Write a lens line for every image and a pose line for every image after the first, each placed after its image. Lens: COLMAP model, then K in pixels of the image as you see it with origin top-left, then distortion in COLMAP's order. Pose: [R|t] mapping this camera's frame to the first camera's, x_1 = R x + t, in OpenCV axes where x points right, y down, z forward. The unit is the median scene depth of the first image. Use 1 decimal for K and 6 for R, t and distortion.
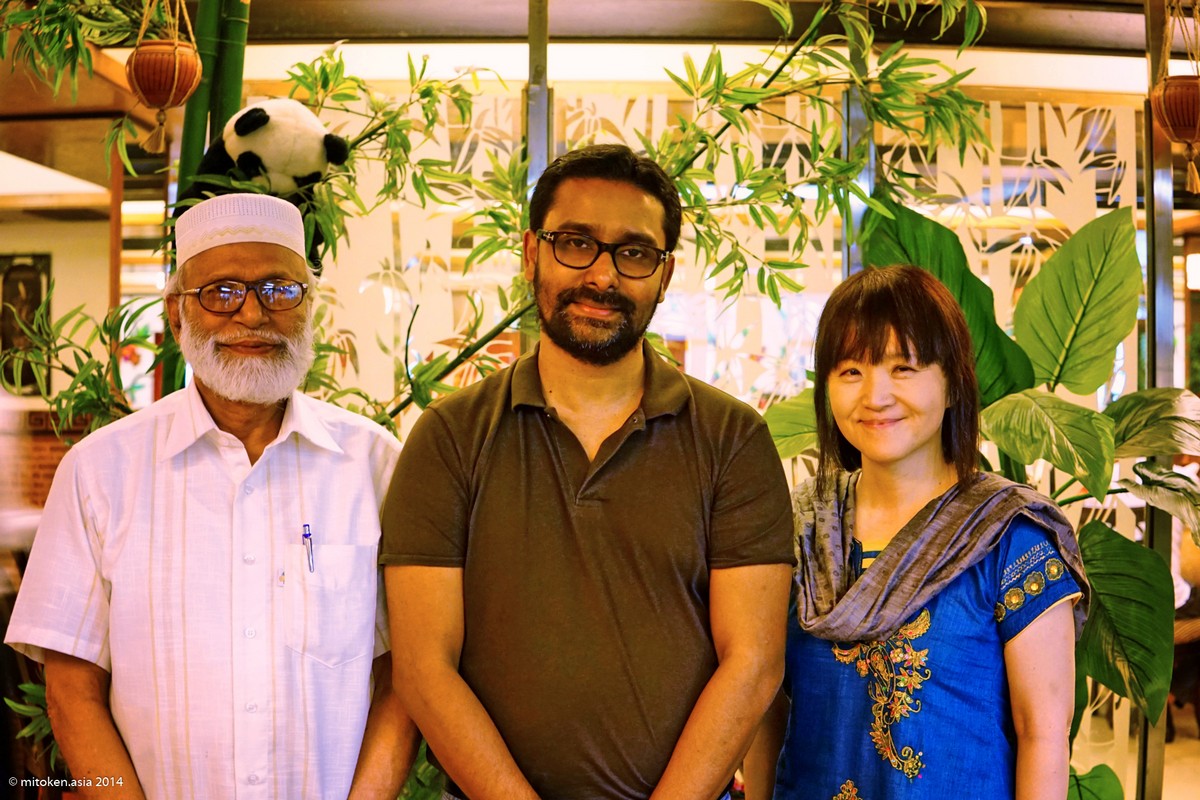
lens RADIAL K [[1376.4, 0, 600.0], [0, 1376.4, 400.0], [0, 0, 1]] dist [-0.002048, 0.005565]
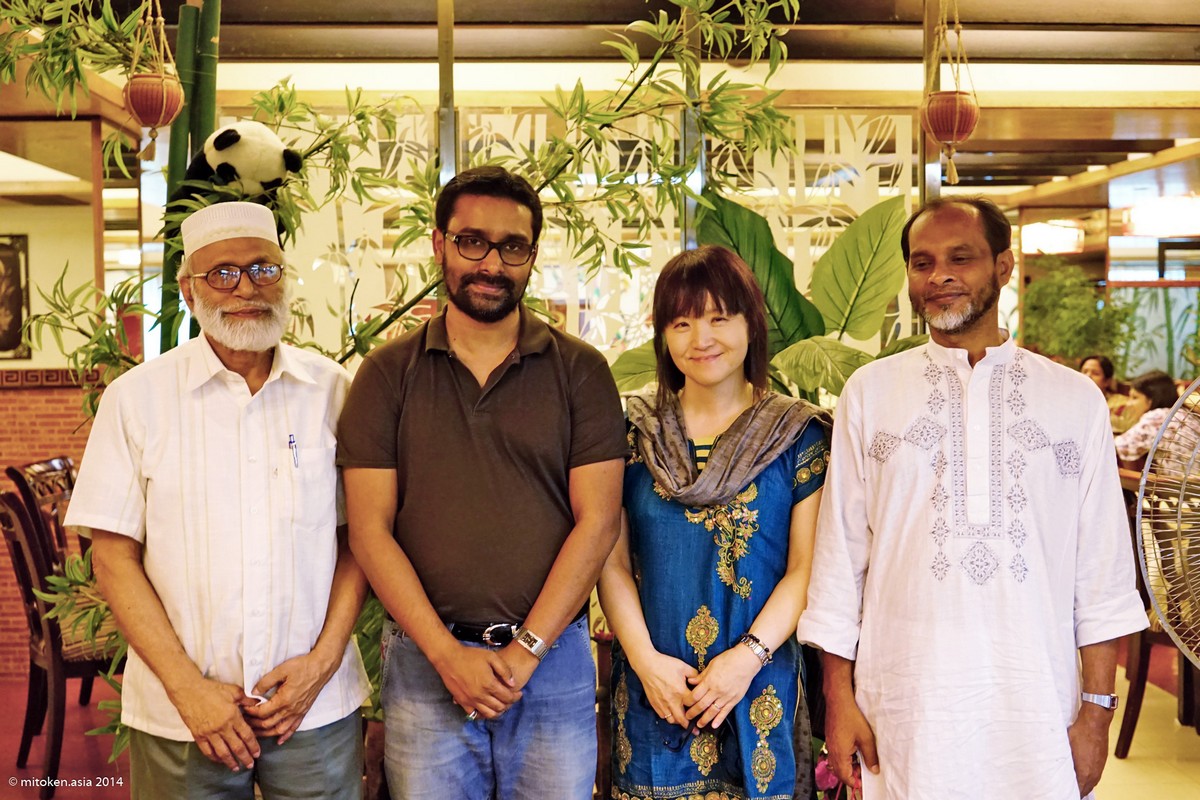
lens RADIAL K [[1329.7, 0, 598.7], [0, 1329.7, 422.7], [0, 0, 1]] dist [-0.130222, 1.047789]
pose [[0.998208, -0.016819, 0.057430, 0.023102], [0.013745, 0.998473, 0.053507, 0.004398], [-0.058243, -0.052622, 0.996915, -0.292066]]
